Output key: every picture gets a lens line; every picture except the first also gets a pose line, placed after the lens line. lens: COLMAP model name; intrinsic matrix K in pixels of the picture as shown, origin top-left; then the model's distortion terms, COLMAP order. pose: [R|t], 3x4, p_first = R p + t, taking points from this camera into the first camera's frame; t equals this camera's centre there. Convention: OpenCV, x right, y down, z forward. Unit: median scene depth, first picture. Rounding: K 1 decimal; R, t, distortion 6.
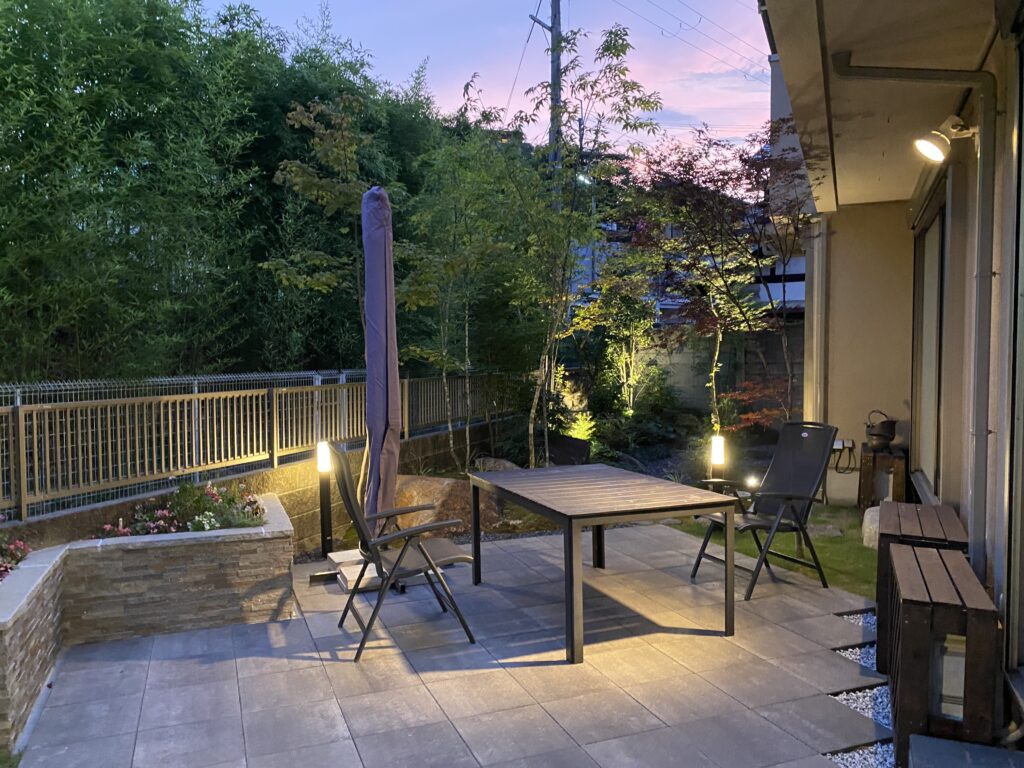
lens RADIAL K [[784.8, 0, 512.7], [0, 784.8, 384.3], [0, 0, 1]] dist [0.020305, -0.018087]
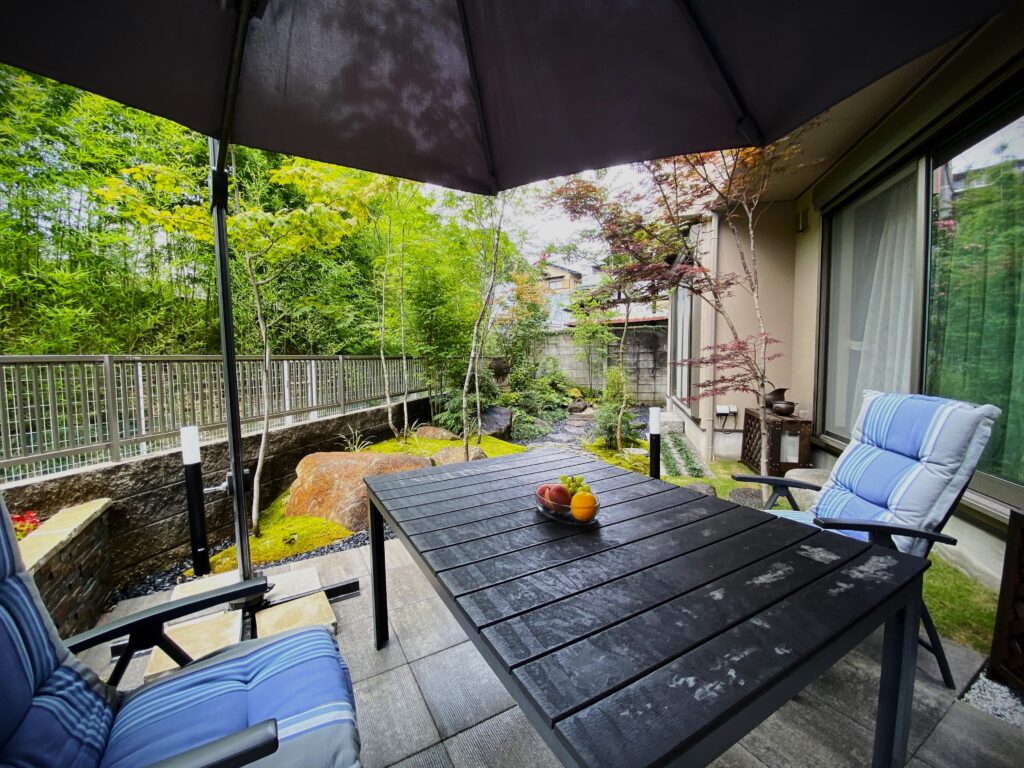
lens RADIAL K [[413.3, 0, 510.6], [0, 413.3, 385.6], [0, 0, 1]] dist [0.022579, -0.002700]
pose [[0.991894, -0.011973, 0.126502, 0.013500], [0.008785, 0.999630, 0.025729, 0.020238], [-0.126763, -0.024409, 0.991633, 0.421180]]
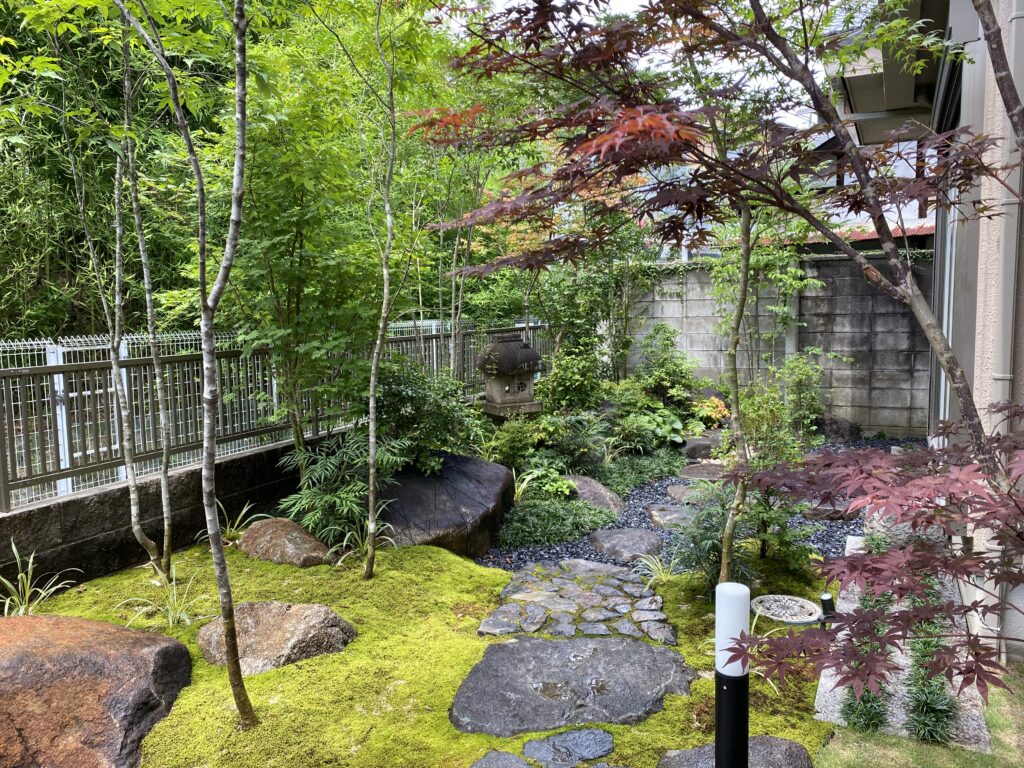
lens RADIAL K [[784.8, 0, 519.6], [0, 784.8, 376.4], [0, 0, 1]] dist [0.020305, -0.018087]
pose [[0.998532, -0.004357, -0.053998, 0.163724], [0.007244, 0.998548, 0.053386, -0.023215], [0.053687, -0.053699, 0.997113, 0.585230]]
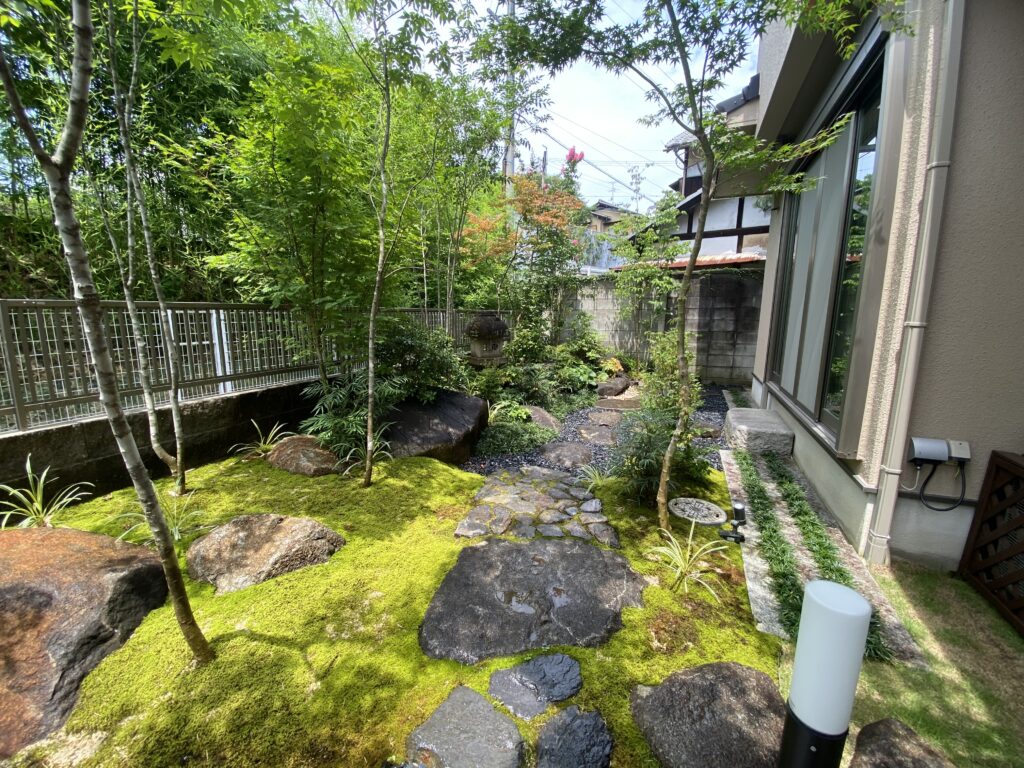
lens RADIAL K [[413.3, 0, 516.2], [0, 413.3, 385.6], [0, 0, 1]] dist [0.022579, -0.002700]
pose [[0.999863, 0.016434, 0.002020, 0.155205], [-0.016557, 0.991195, 0.131373, 0.006760], [0.000157, -0.131388, 0.991331, 0.751627]]
